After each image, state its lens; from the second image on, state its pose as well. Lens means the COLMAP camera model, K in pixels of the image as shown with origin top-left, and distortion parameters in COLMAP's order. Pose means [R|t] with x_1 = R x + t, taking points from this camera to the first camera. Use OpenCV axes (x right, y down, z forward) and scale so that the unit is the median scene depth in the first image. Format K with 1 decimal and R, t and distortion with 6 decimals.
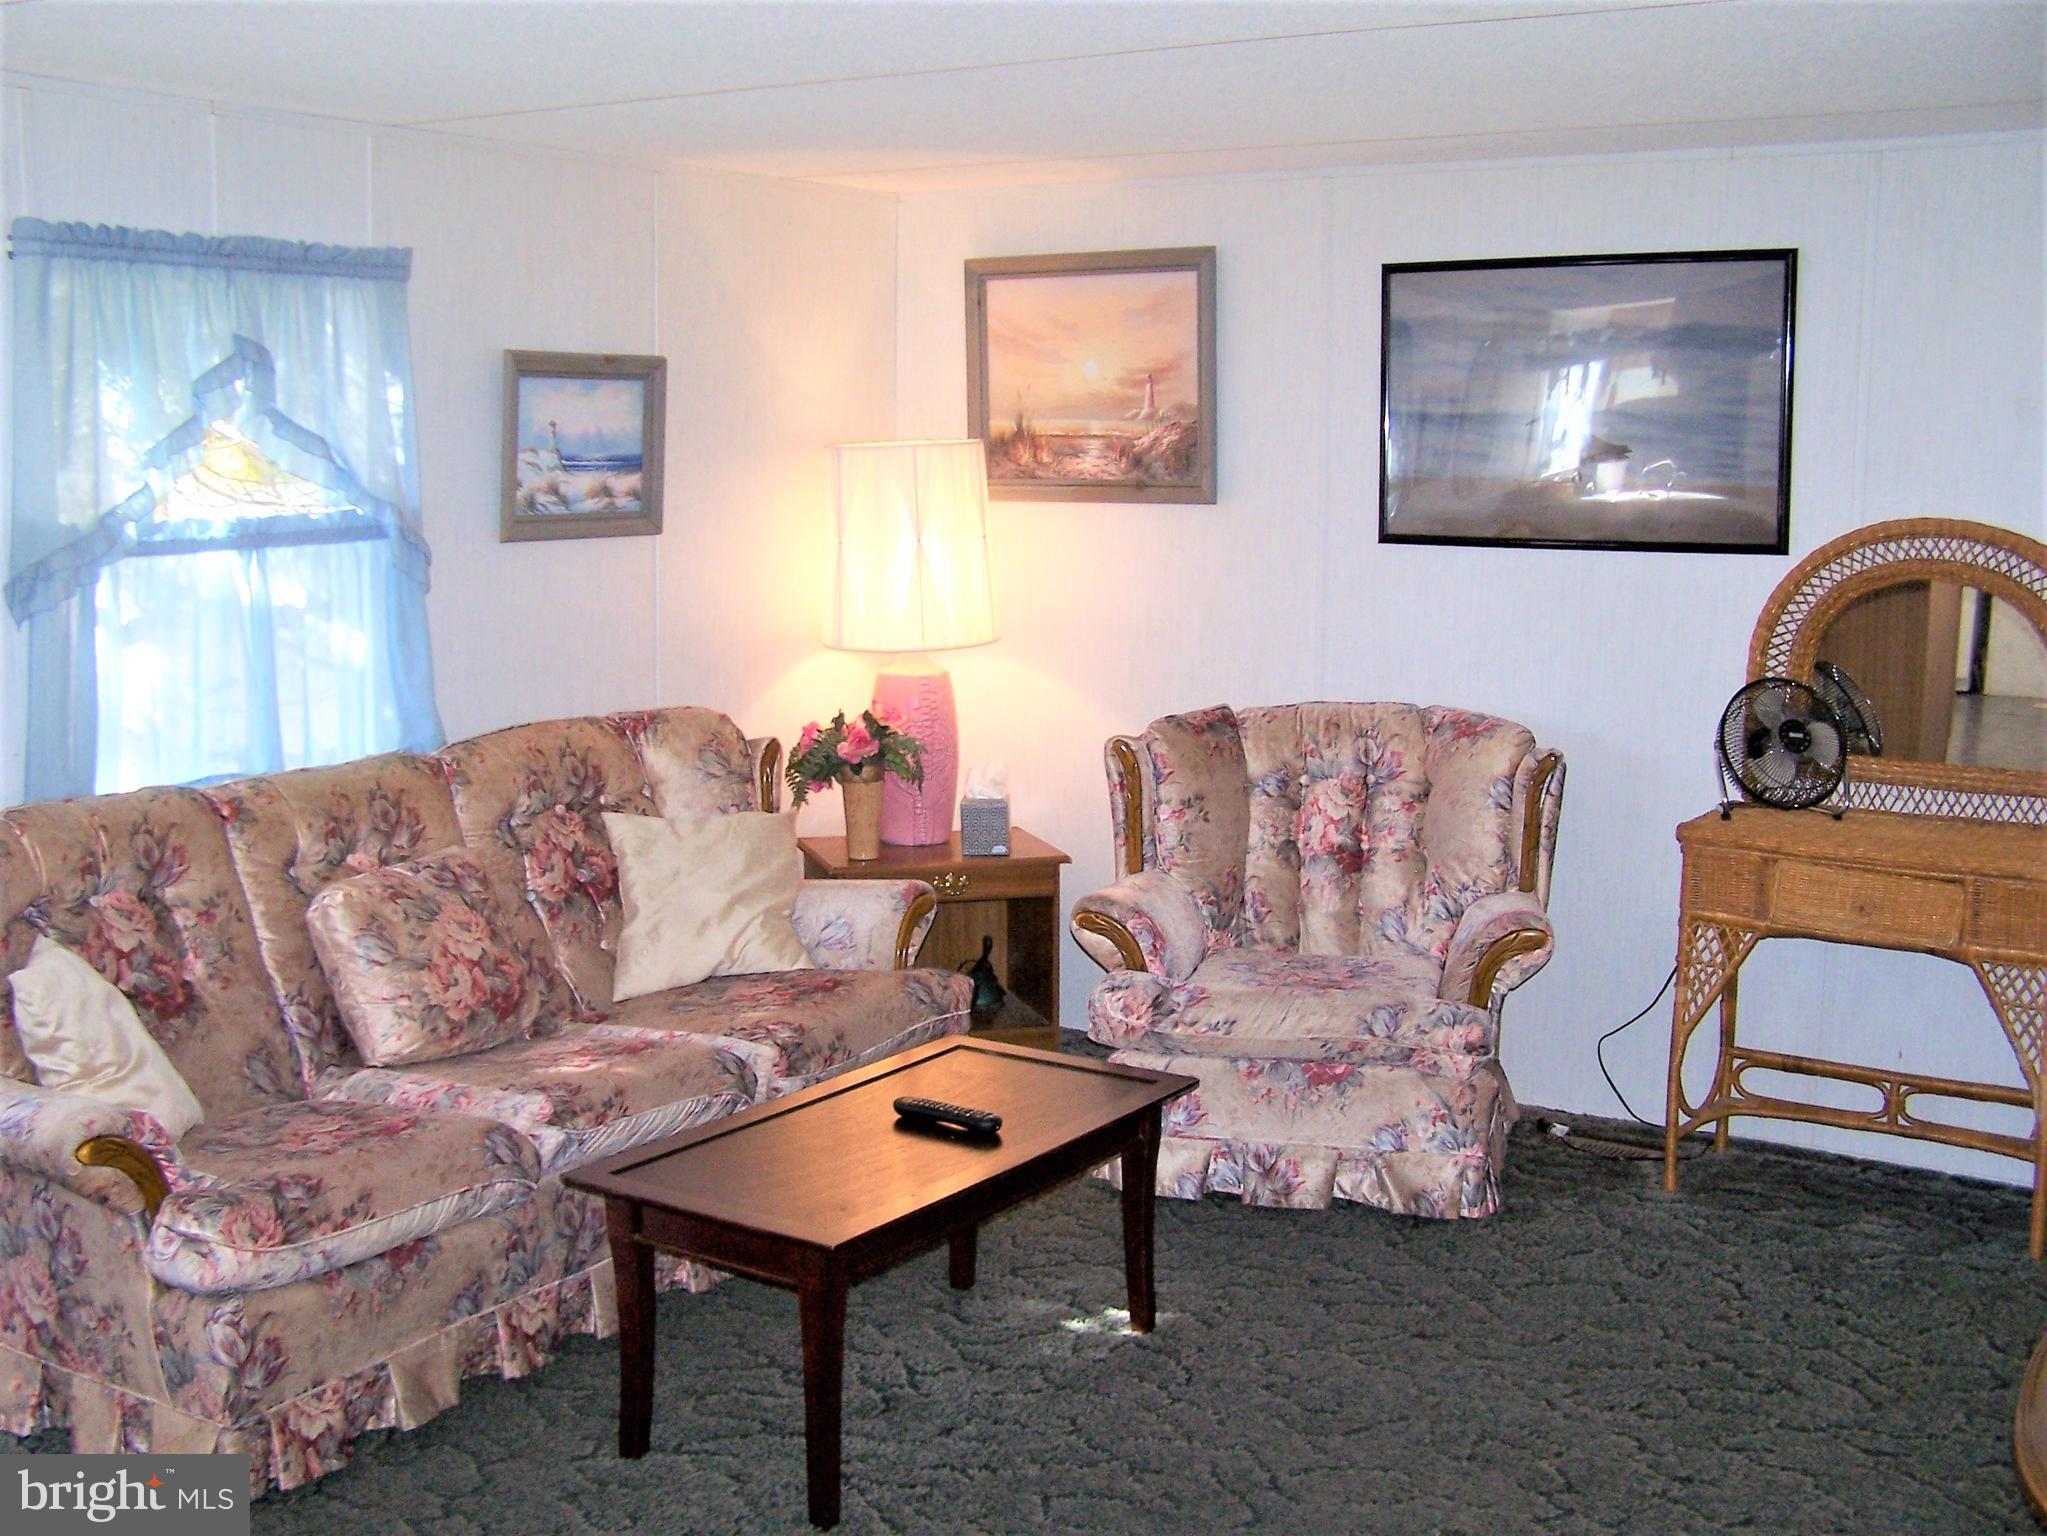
lens RADIAL K [[2355.4, 0, 1038.8], [0, 2355.4, 783.0], [0, 0, 1]] dist [-0.103044, 0.000000]
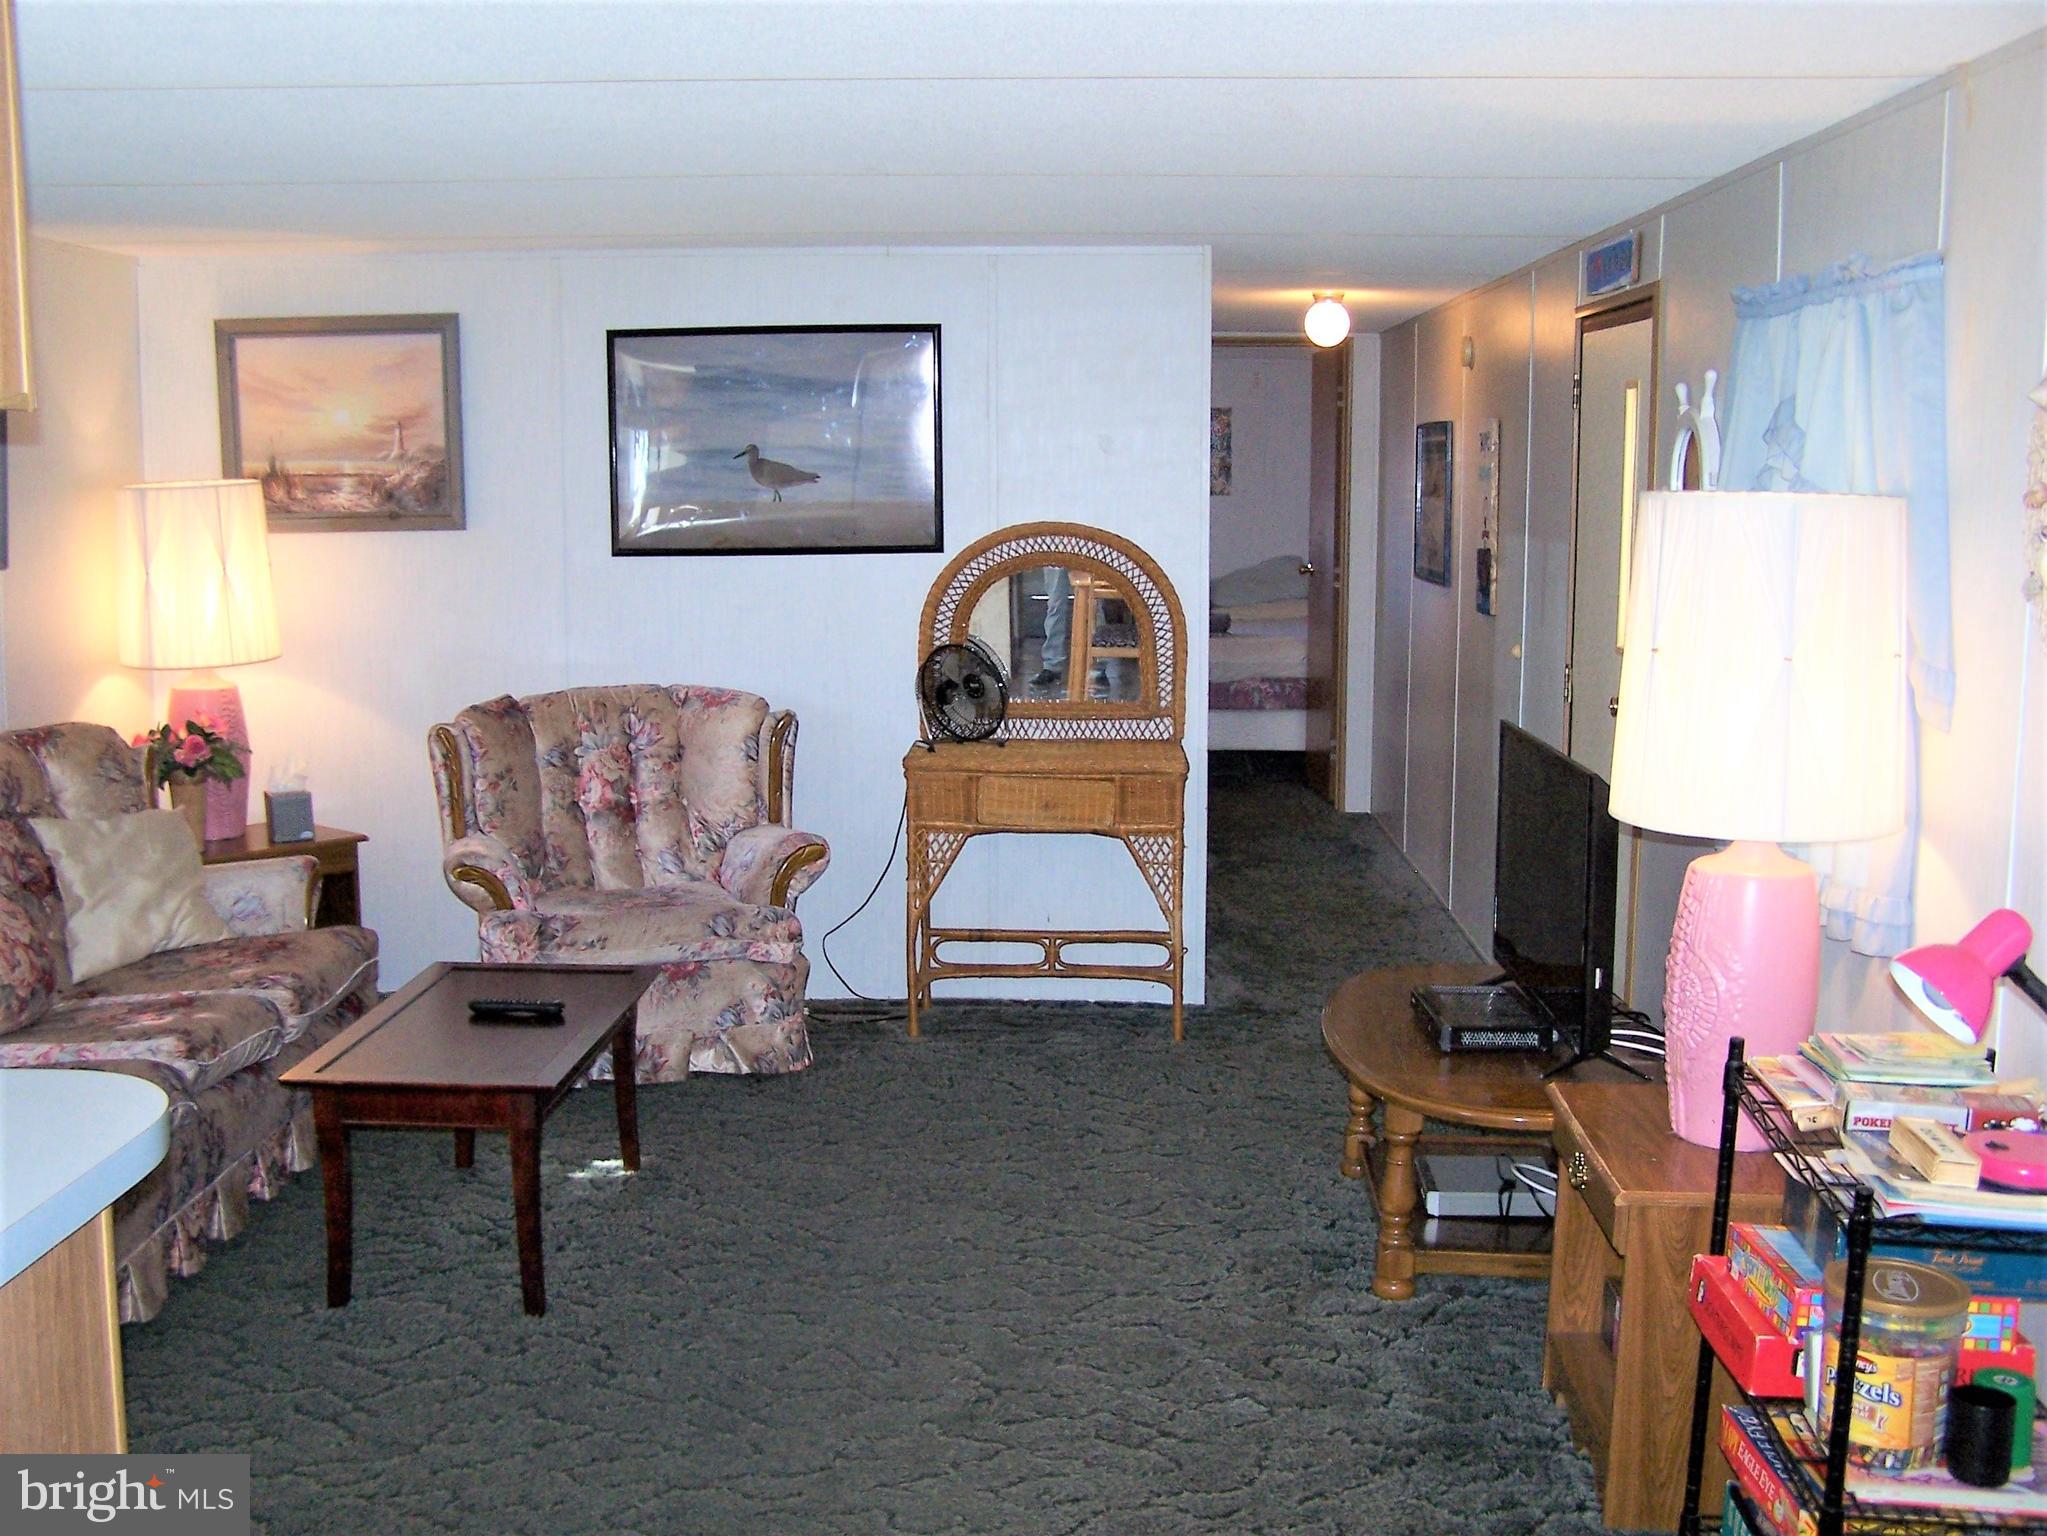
lens RADIAL K [[2355.4, 0, 1008.4], [0, 2355.4, 760.4], [0, 0, 1]] dist [-0.103044, 0.000000]
pose [[0.858494, -0.071728, 0.507782, -0.336713], [0.083710, 0.996490, -0.000764, 0.024330], [-0.505945, 0.043162, 0.861485, -0.172058]]
